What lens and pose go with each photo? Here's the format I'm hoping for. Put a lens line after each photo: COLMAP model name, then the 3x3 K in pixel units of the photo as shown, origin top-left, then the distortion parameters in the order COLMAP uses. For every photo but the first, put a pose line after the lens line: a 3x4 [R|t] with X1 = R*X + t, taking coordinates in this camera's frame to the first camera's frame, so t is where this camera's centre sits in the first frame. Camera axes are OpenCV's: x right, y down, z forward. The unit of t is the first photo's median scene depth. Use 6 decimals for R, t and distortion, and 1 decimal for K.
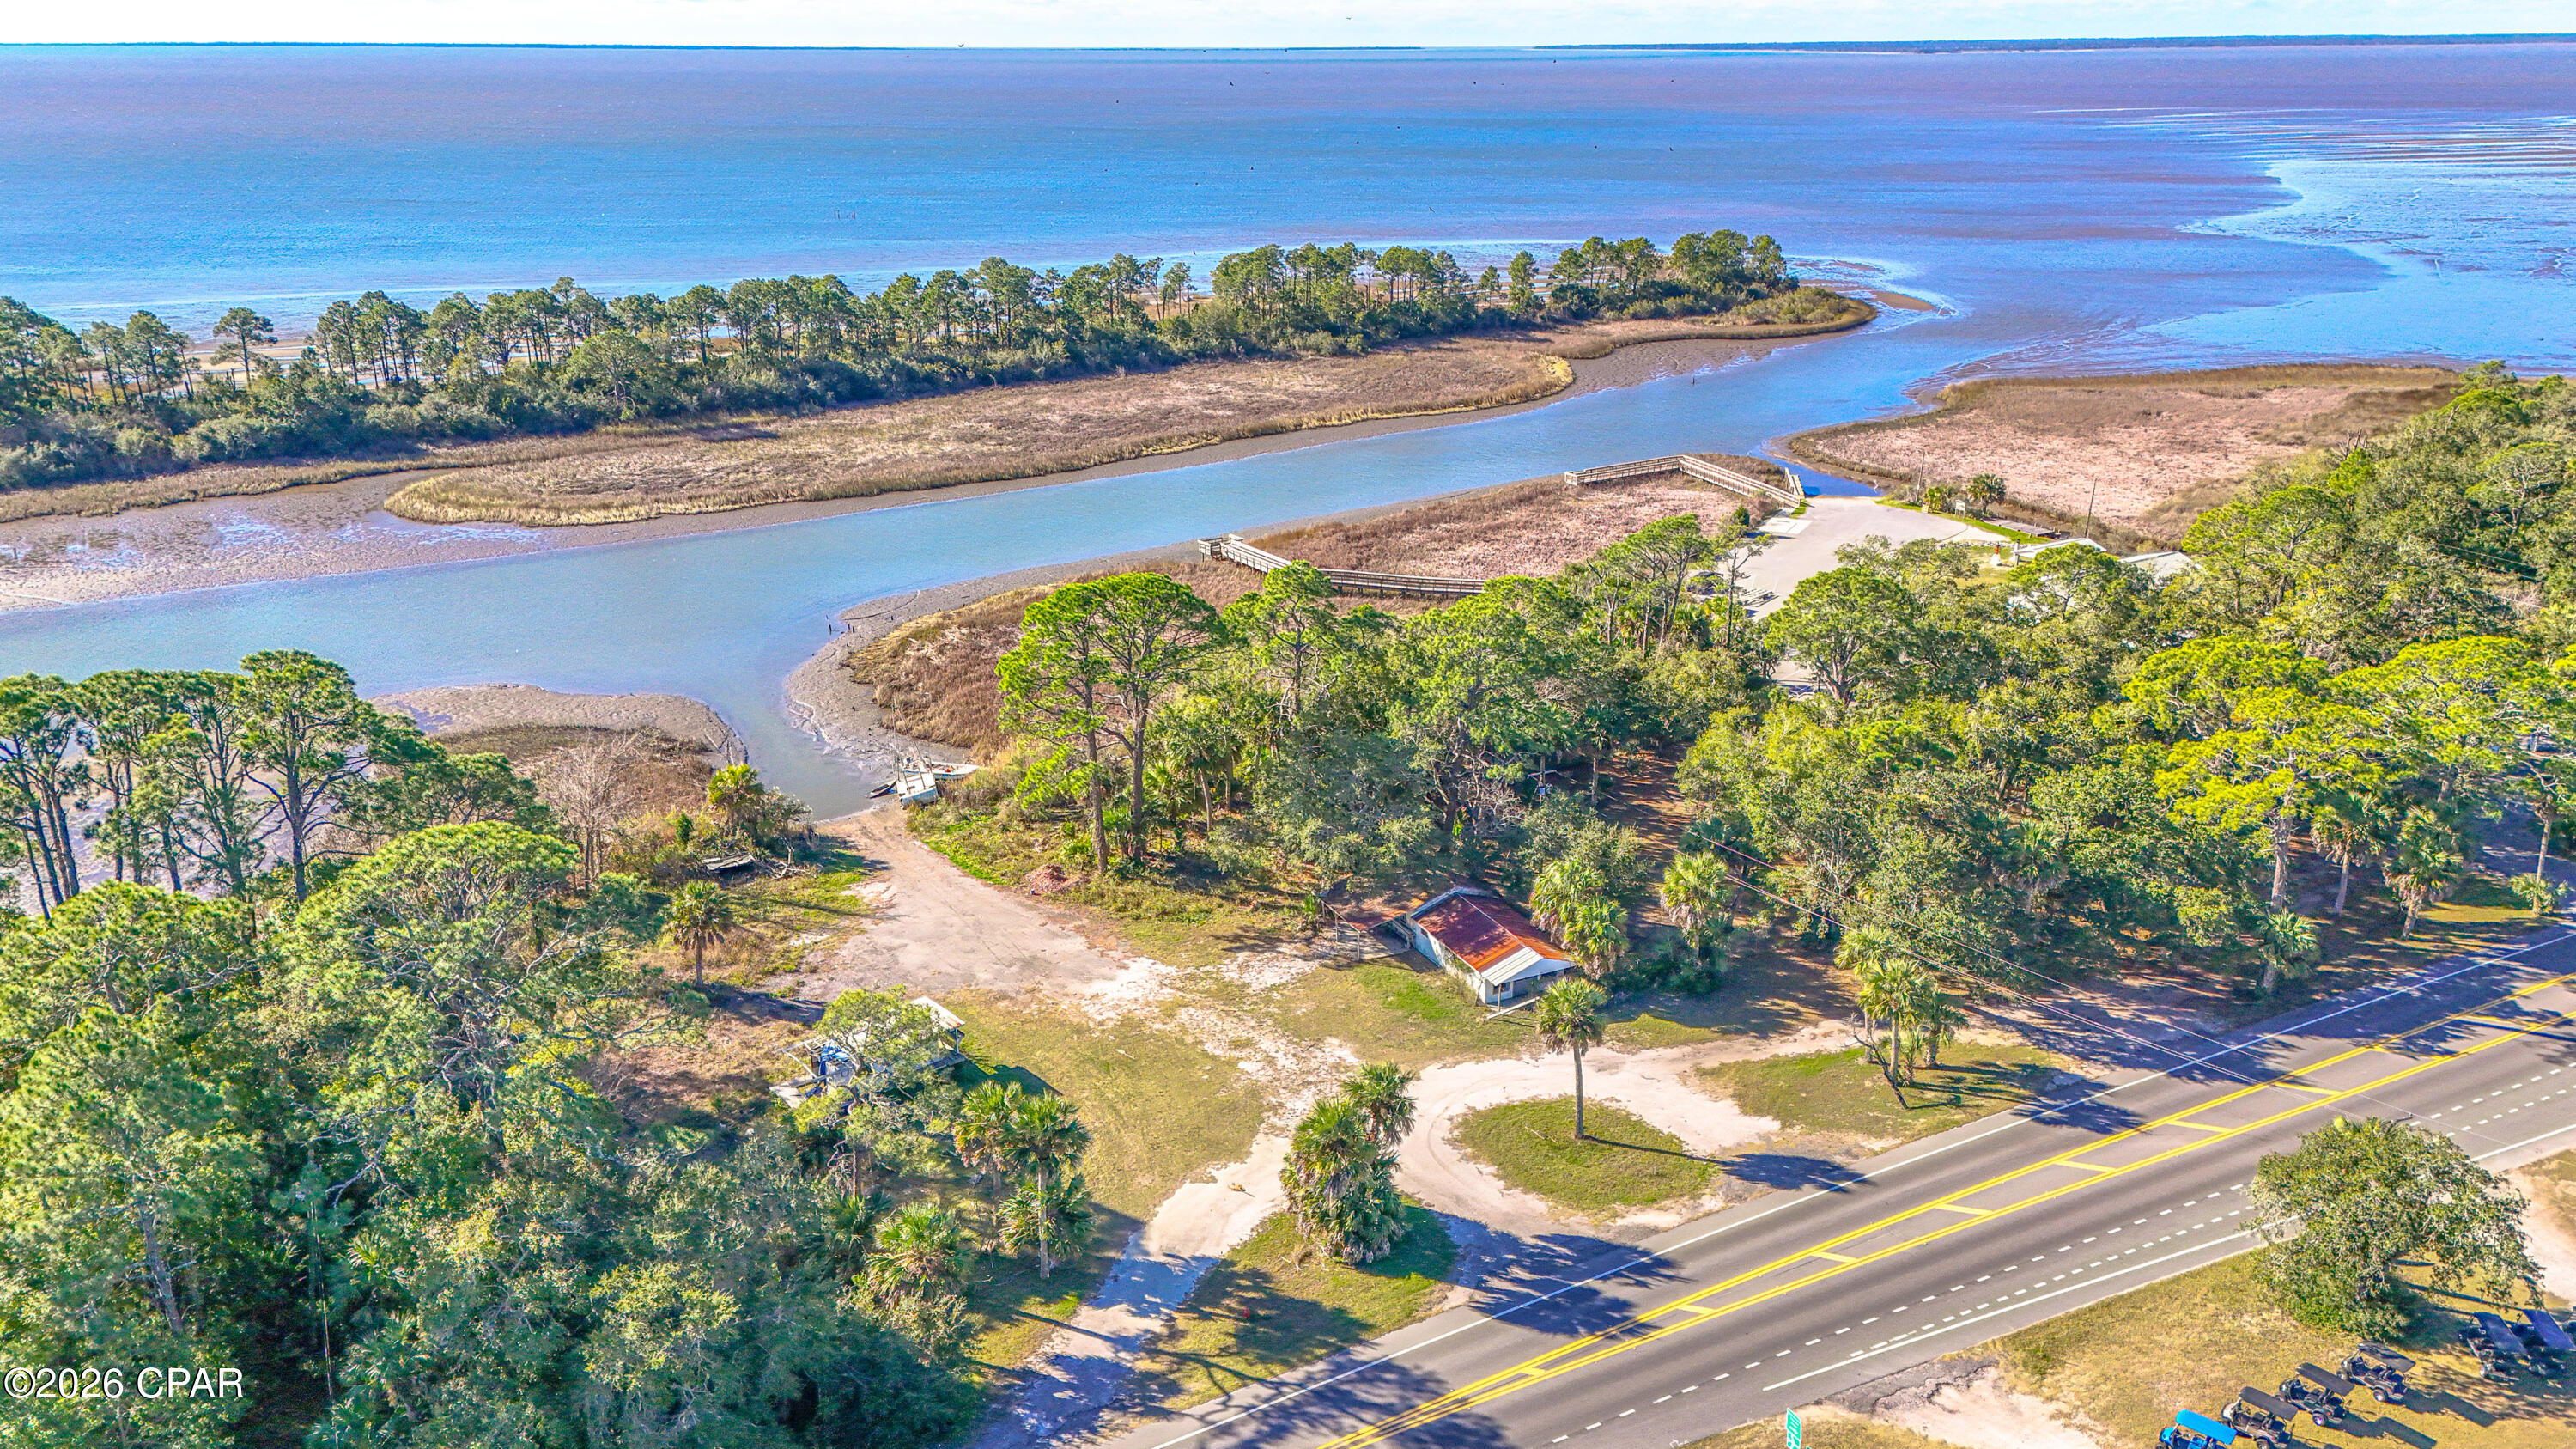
lens RADIAL K [[1898.1, 0, 1282.2], [0, 1898.1, 726.5], [0, 0, 1]] dist [0.097651, -0.104831]
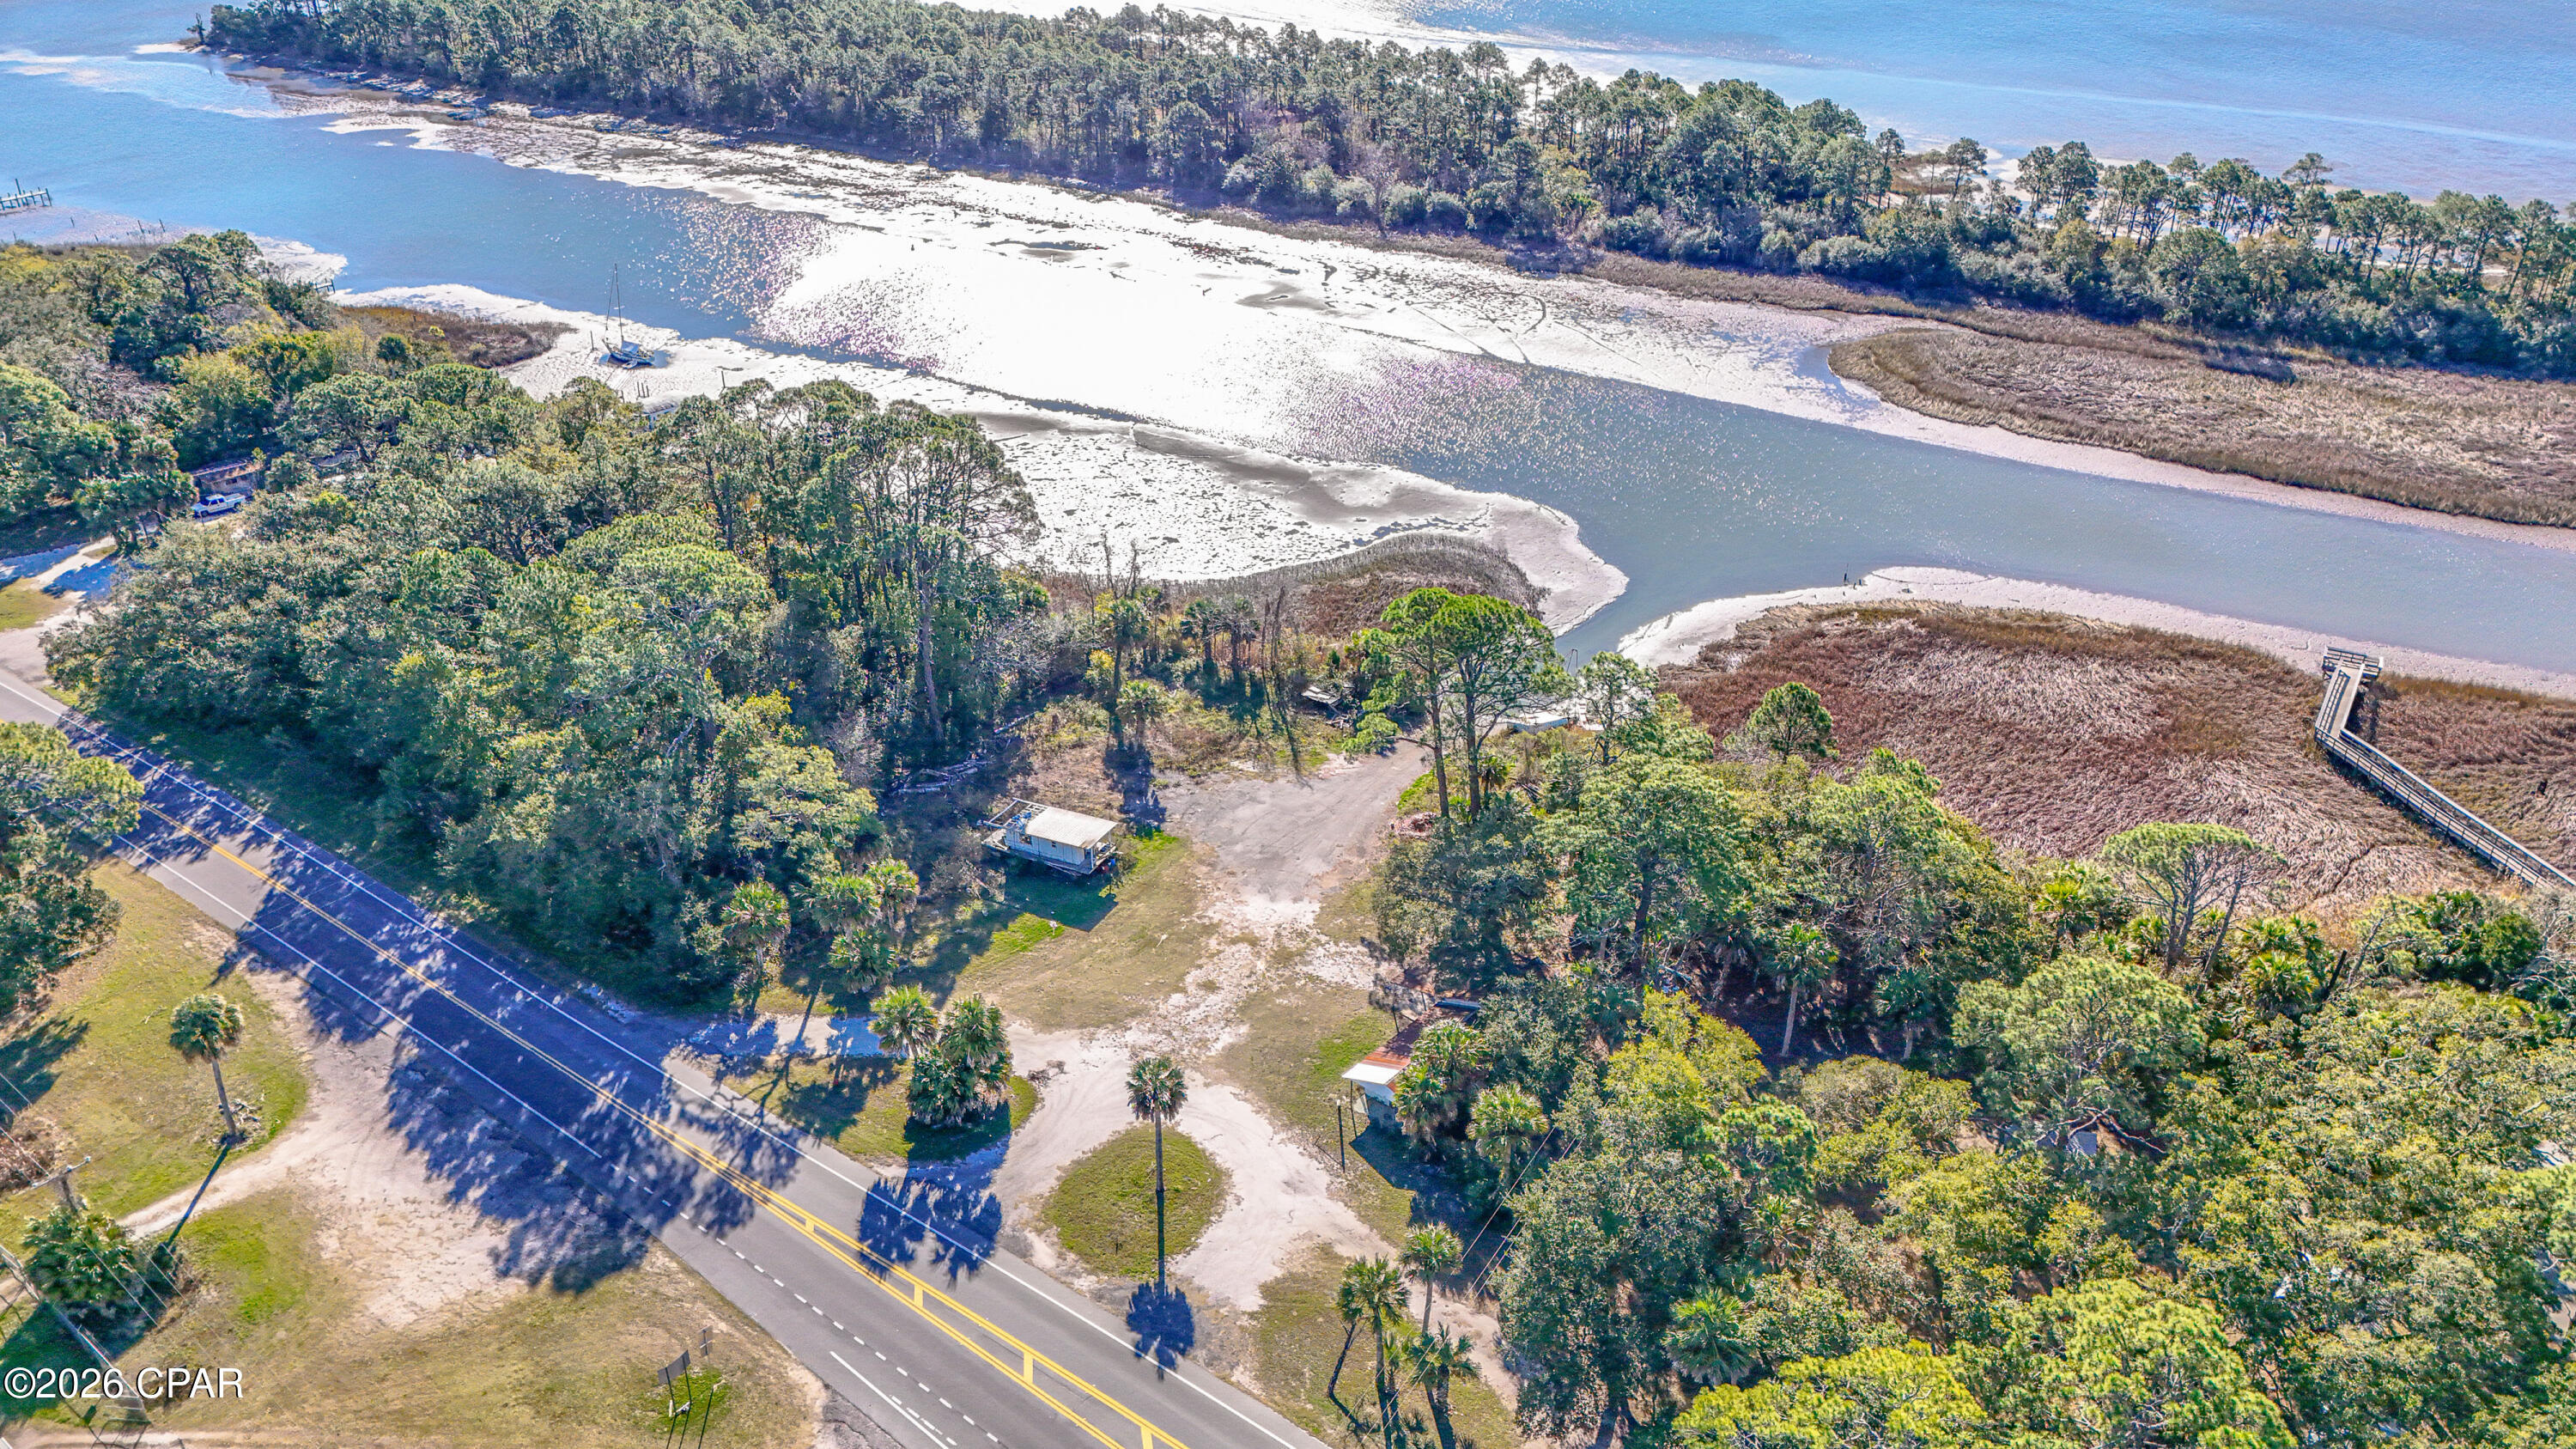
lens RADIAL K [[1861.9, 0, 1288.2], [0, 1861.9, 753.3], [0, 0, 1]] dist [0.063412, -0.040160]
pose [[0.406402, 0.438767, -0.801449, 0.648306], [-0.314005, 0.890797, 0.328455, -0.269822], [0.858044, 0.118174, 0.499796, 0.335858]]
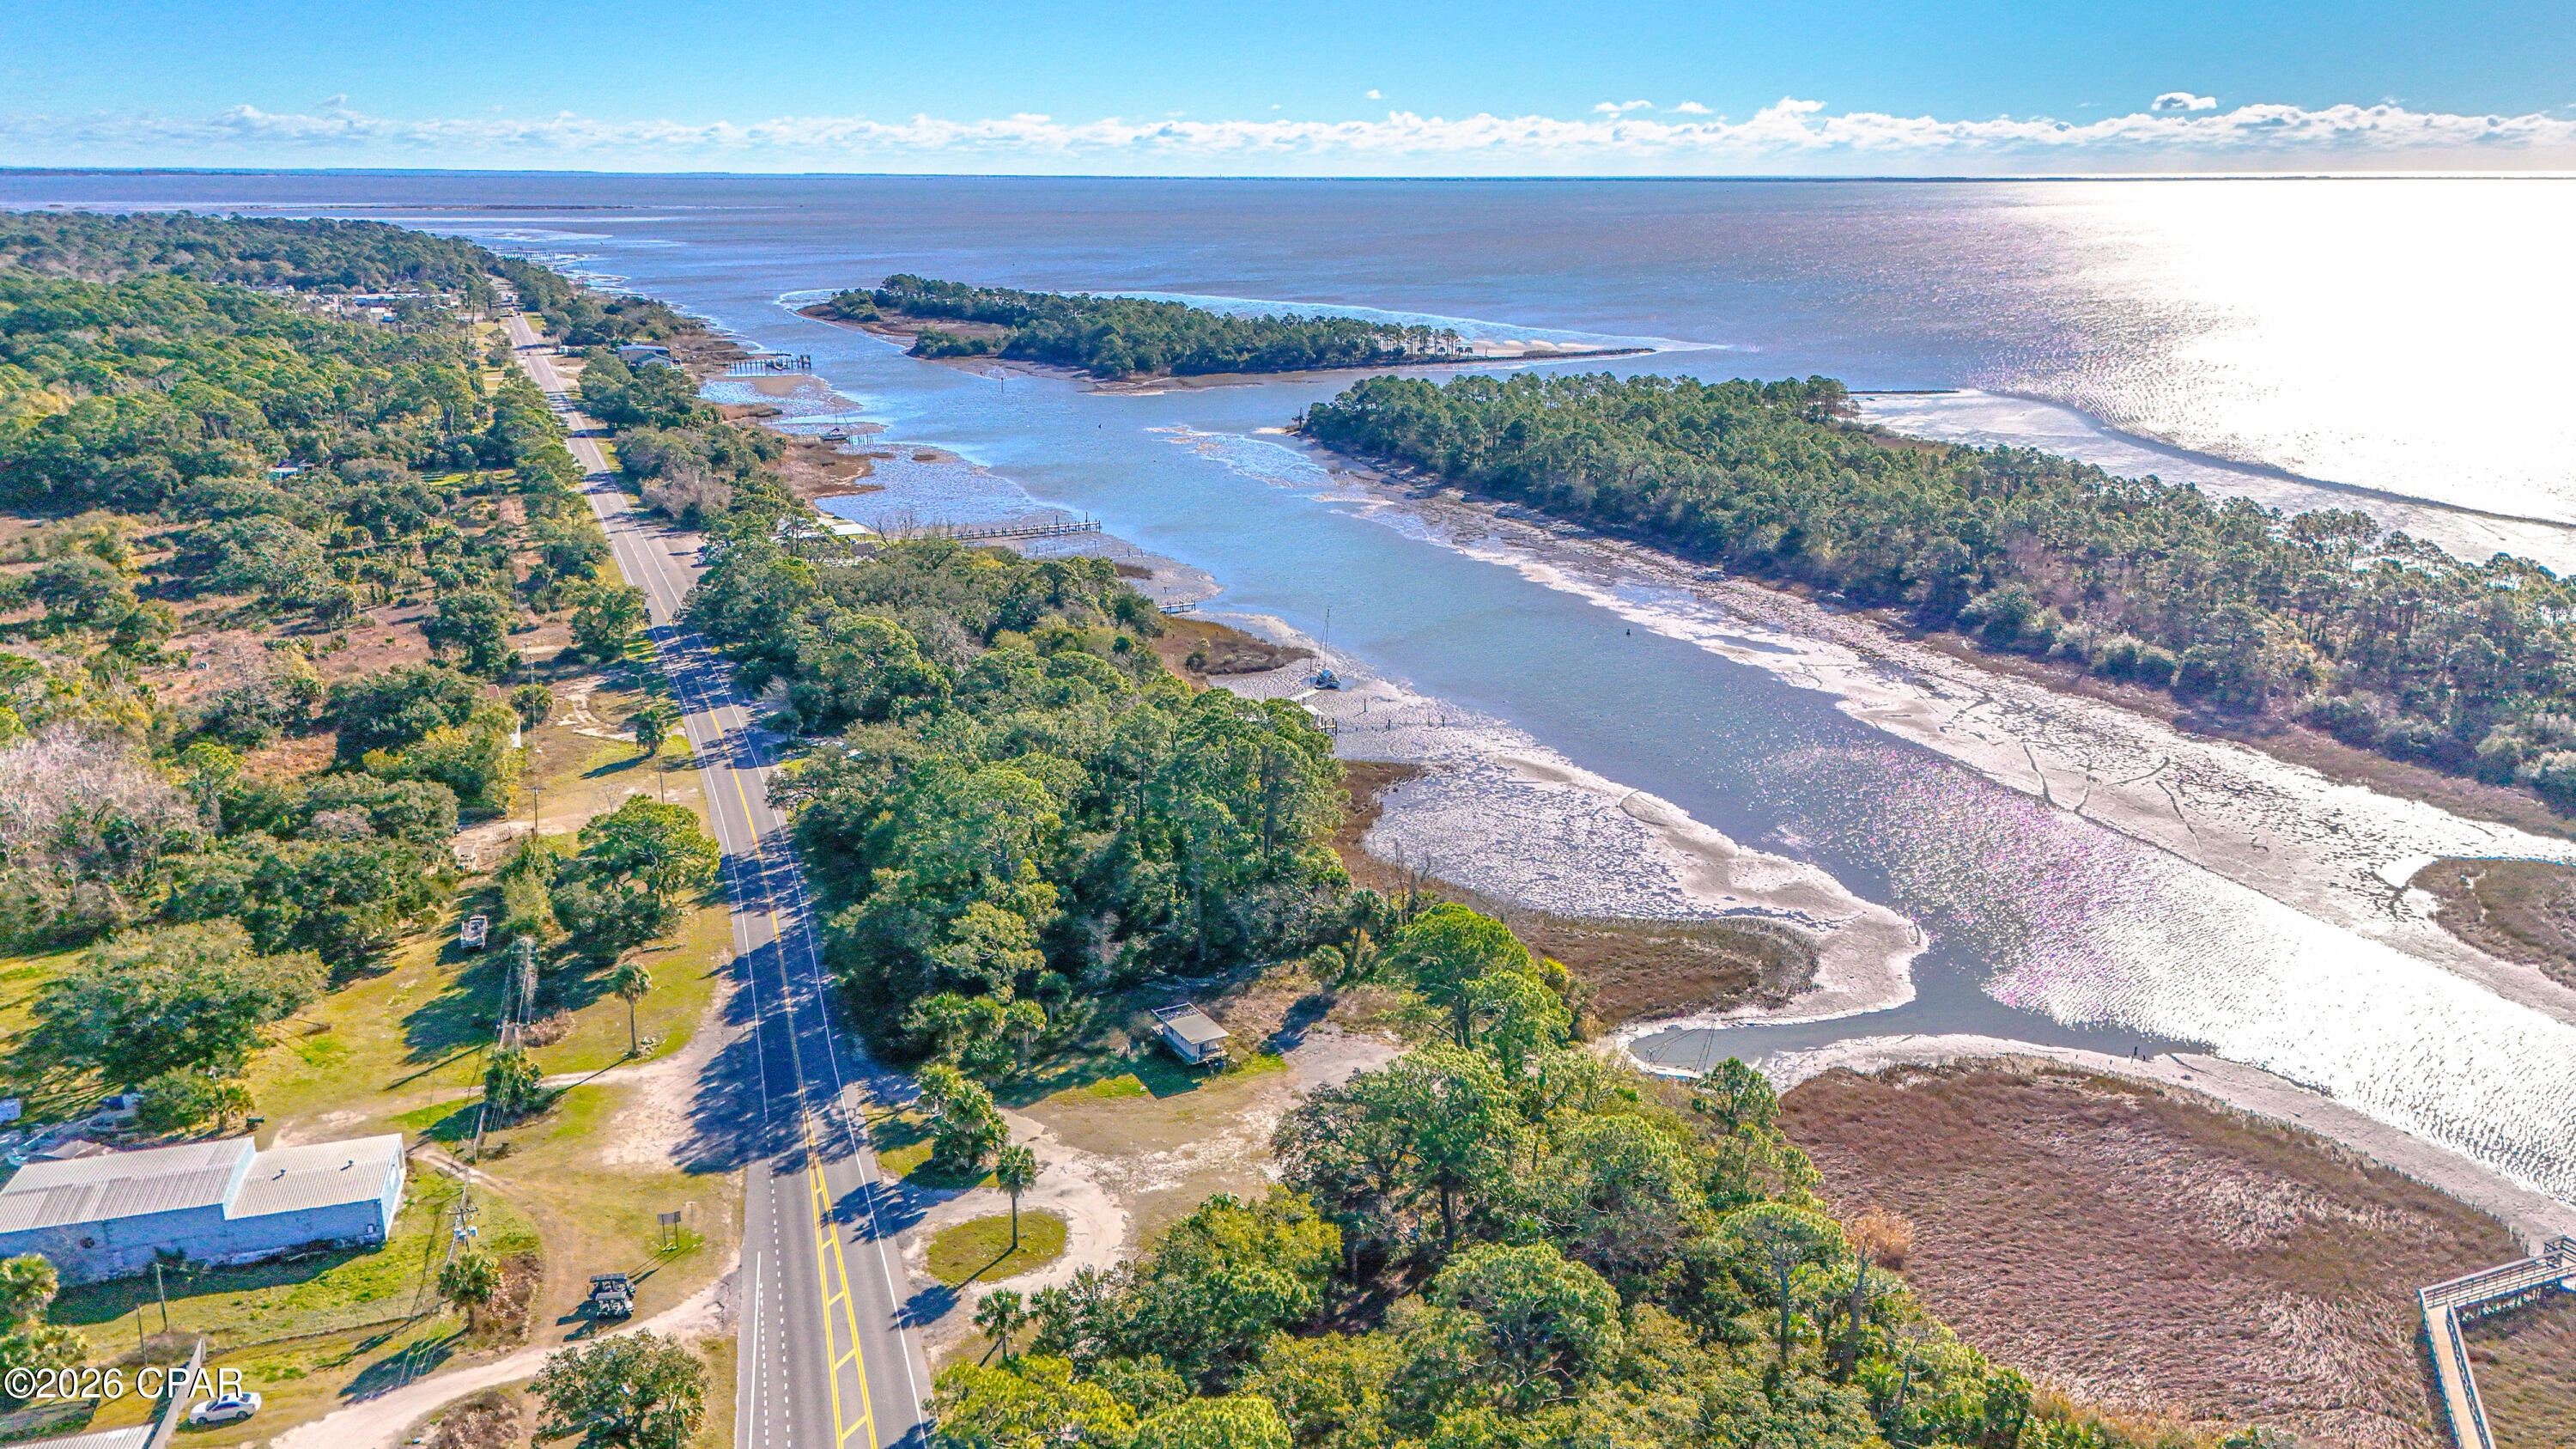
lens RADIAL K [[1910.9, 0, 1288.0], [0, 1910.9, 724.5], [0, 0, 1]] dist [0.082764, -0.079853]
pose [[-0.189593, 0.274723, -0.942646, 1.013427], [-0.332517, 0.885363, 0.324908, -0.513054], [0.923843, 0.375046, -0.076508, 0.799248]]
